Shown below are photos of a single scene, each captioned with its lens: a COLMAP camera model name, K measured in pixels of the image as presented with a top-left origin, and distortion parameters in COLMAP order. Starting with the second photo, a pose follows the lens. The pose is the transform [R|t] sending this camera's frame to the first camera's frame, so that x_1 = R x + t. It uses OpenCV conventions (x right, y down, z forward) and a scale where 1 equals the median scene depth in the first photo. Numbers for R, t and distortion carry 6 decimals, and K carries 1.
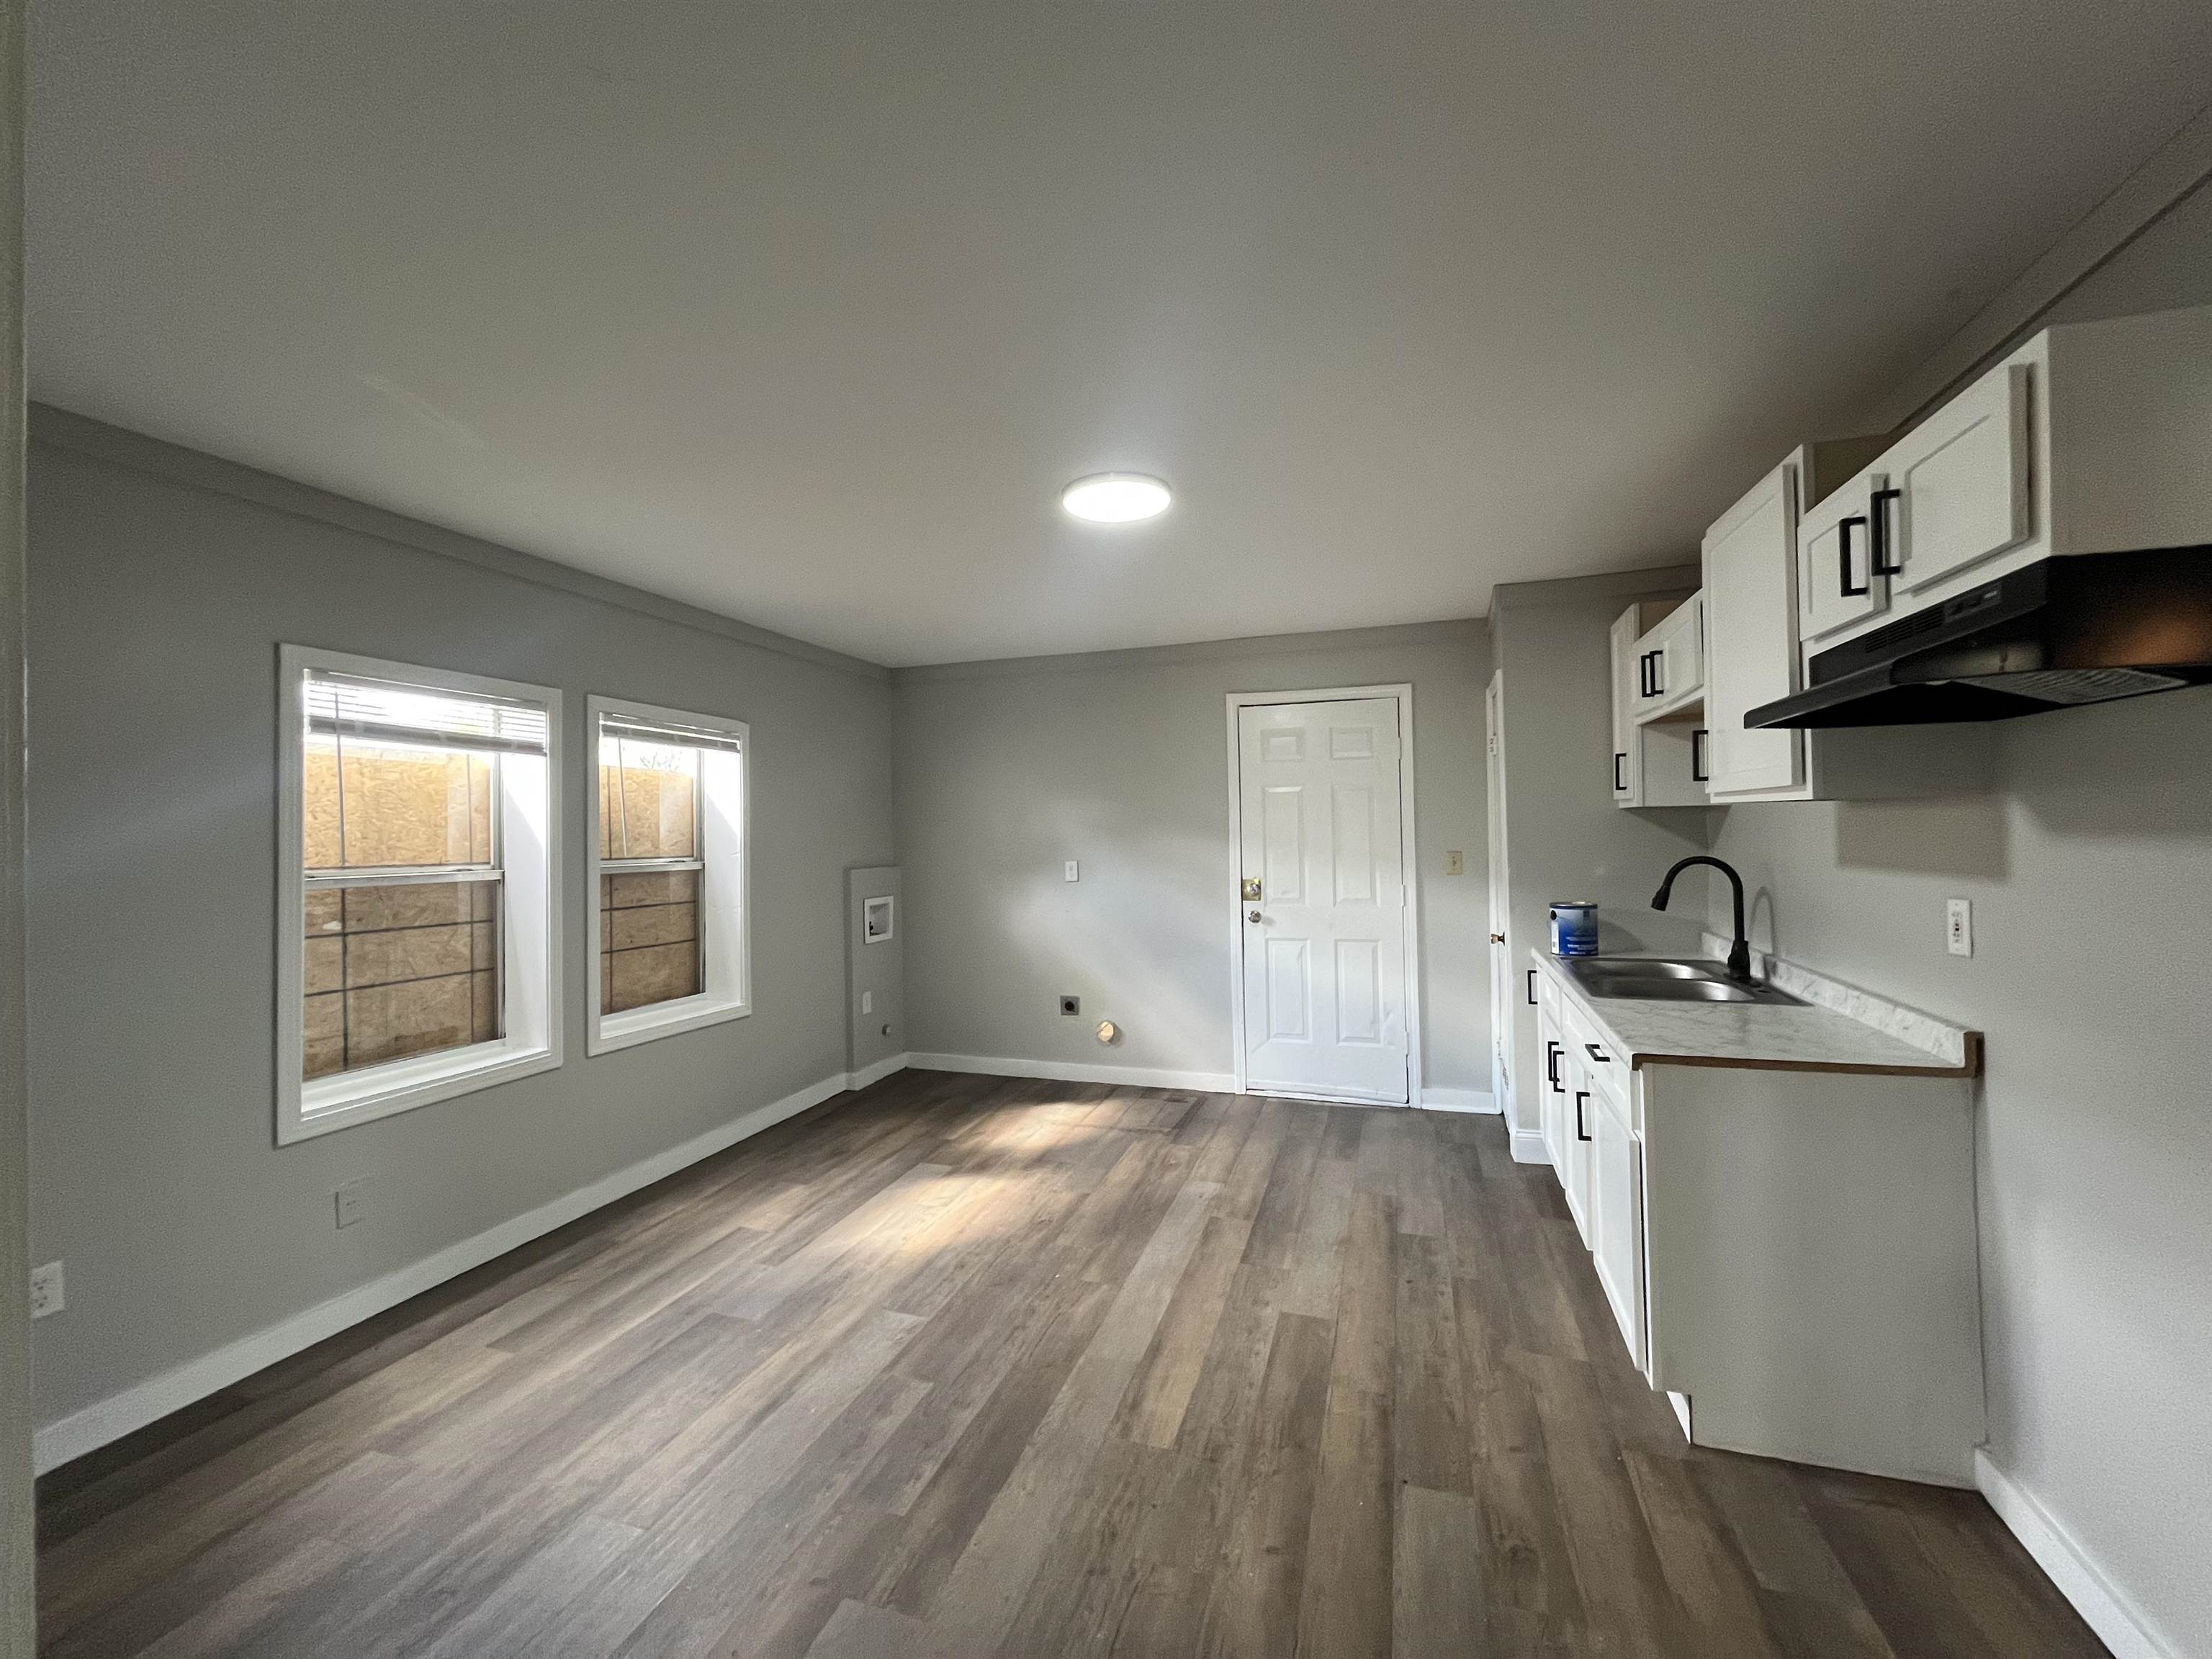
lens RADIAL K [[884.8, 0, 1101.3], [0, 884.8, 829.0], [0, 0, 1]] dist [0.001106, 0.000132]
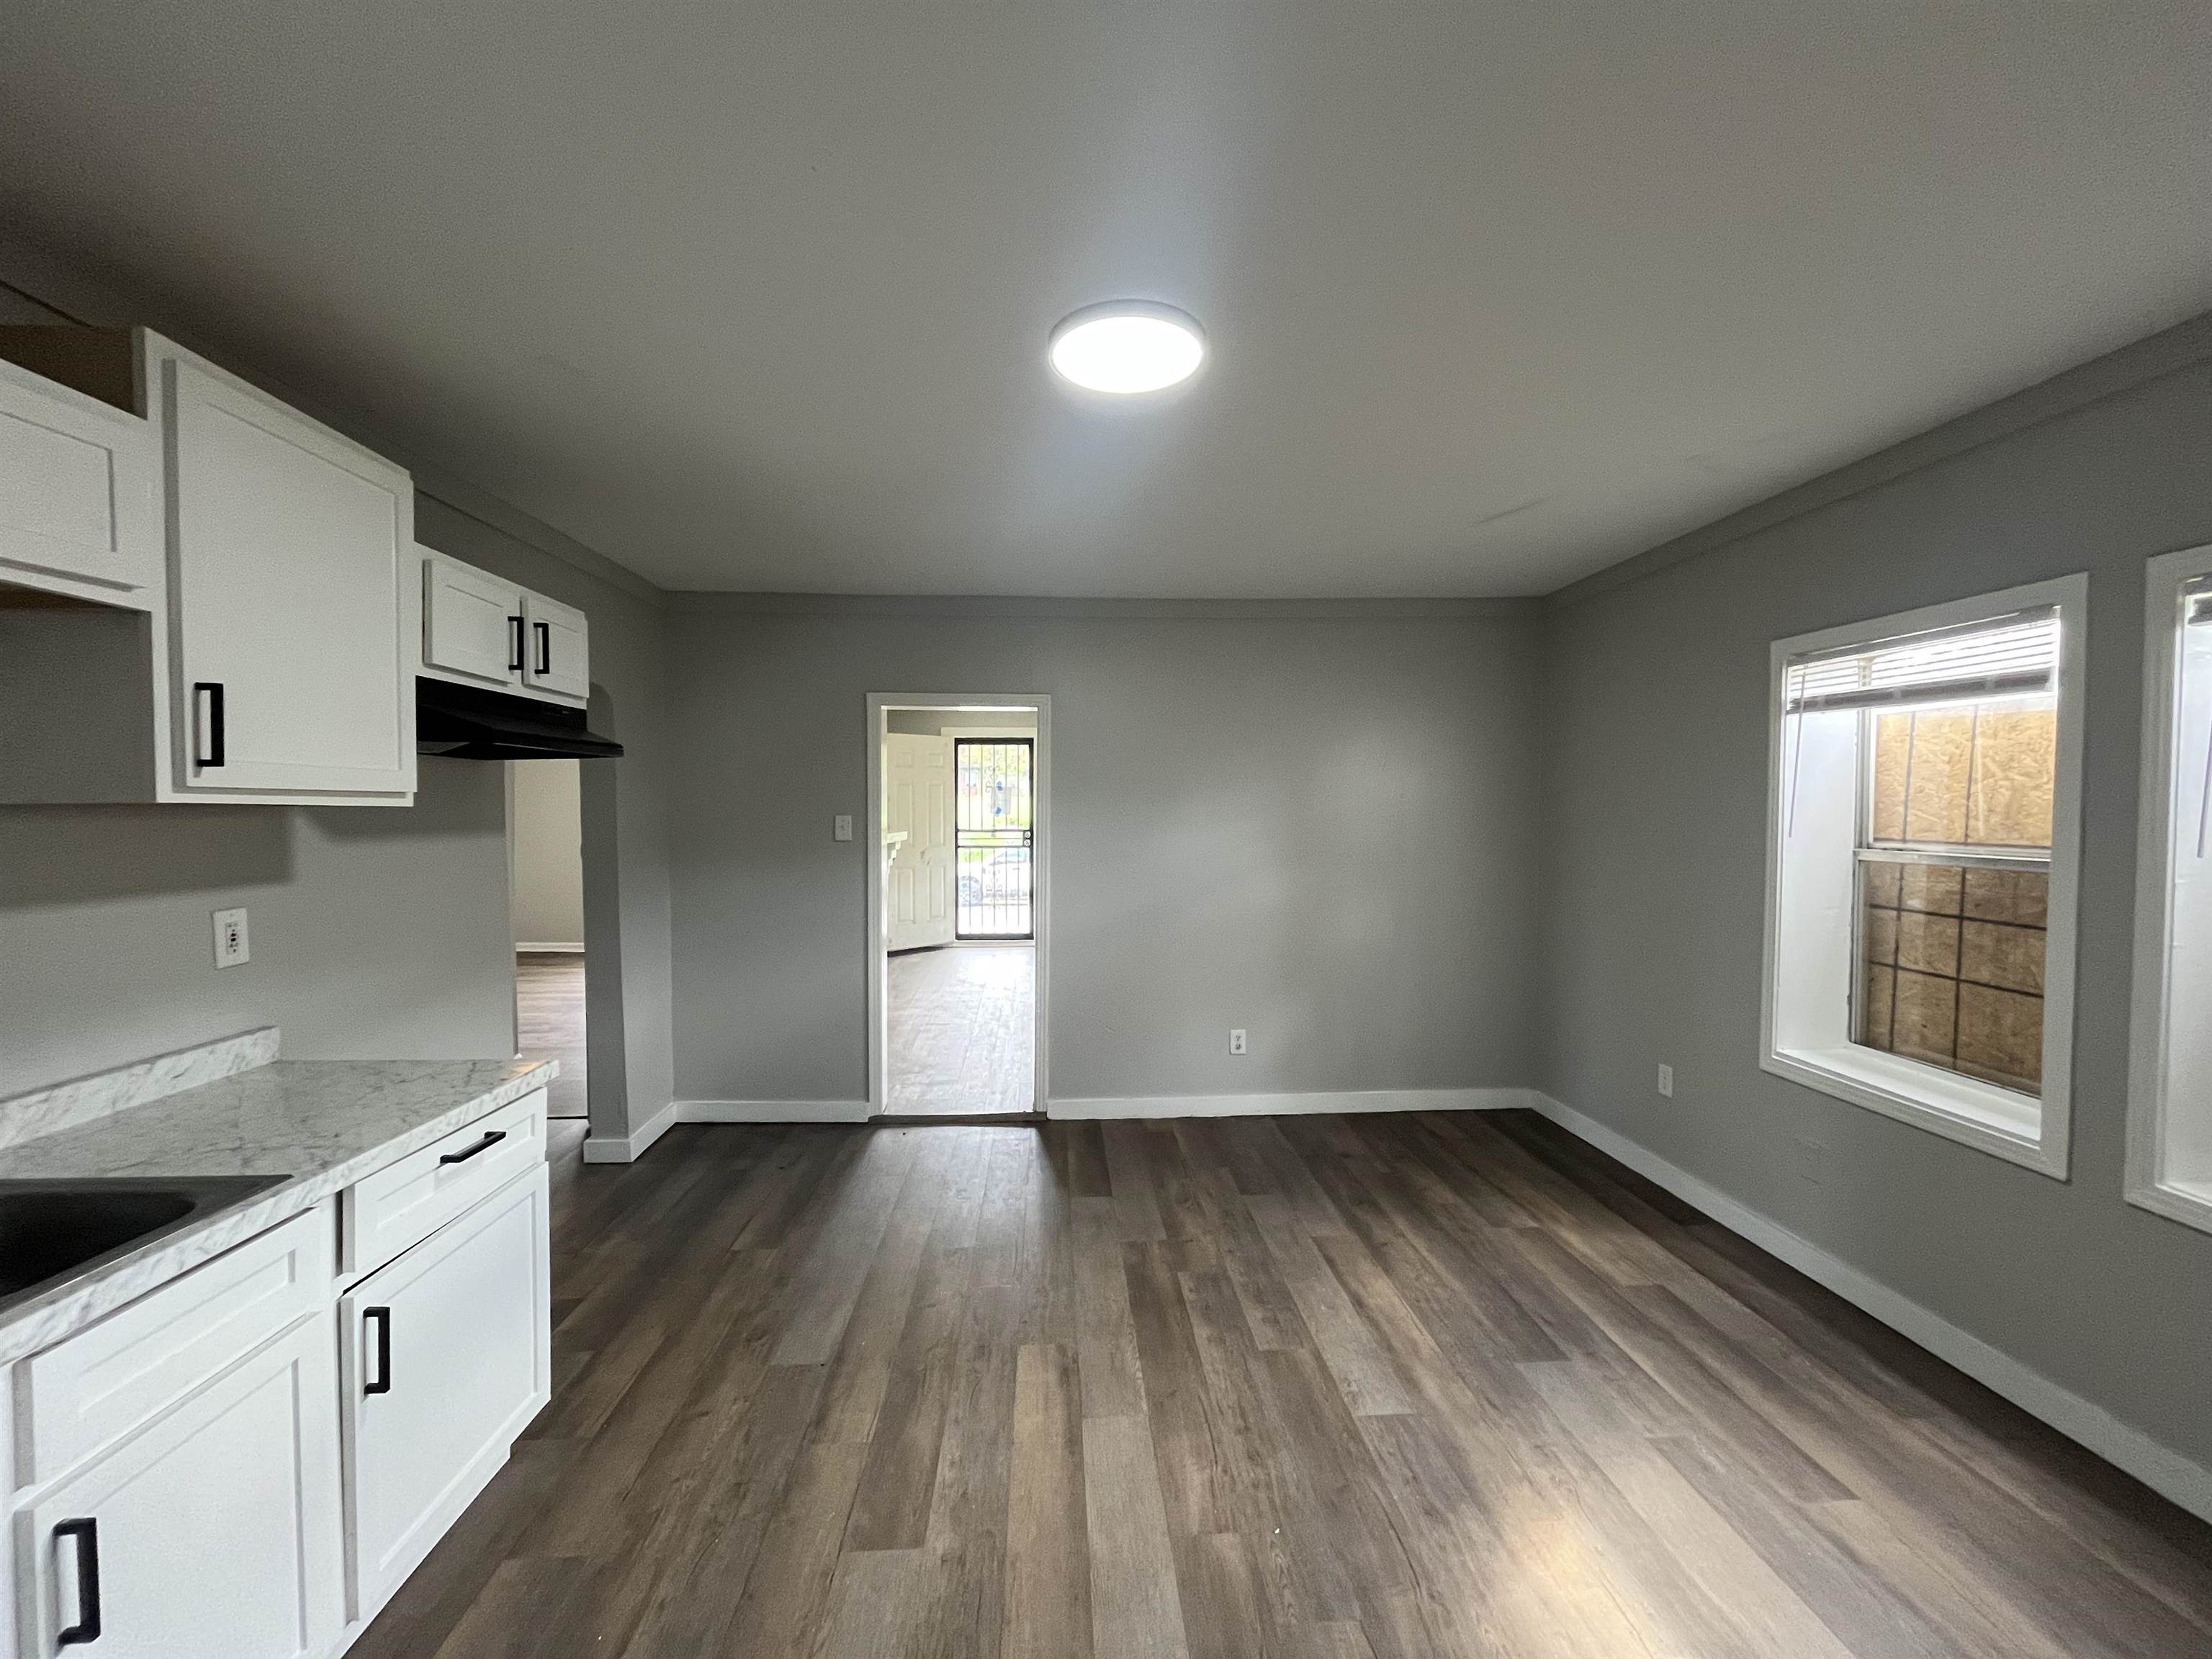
lens RADIAL K [[884.8, 0, 1101.3], [0, 884.8, 829.0], [0, 0, 1]] dist [0.001106, 0.000132]
pose [[-0.925180, 0.029440, -0.378384, 0.336159], [0.019826, 0.999375, 0.029280, -0.017124], [0.379009, 0.019588, -0.925186, 1.770001]]
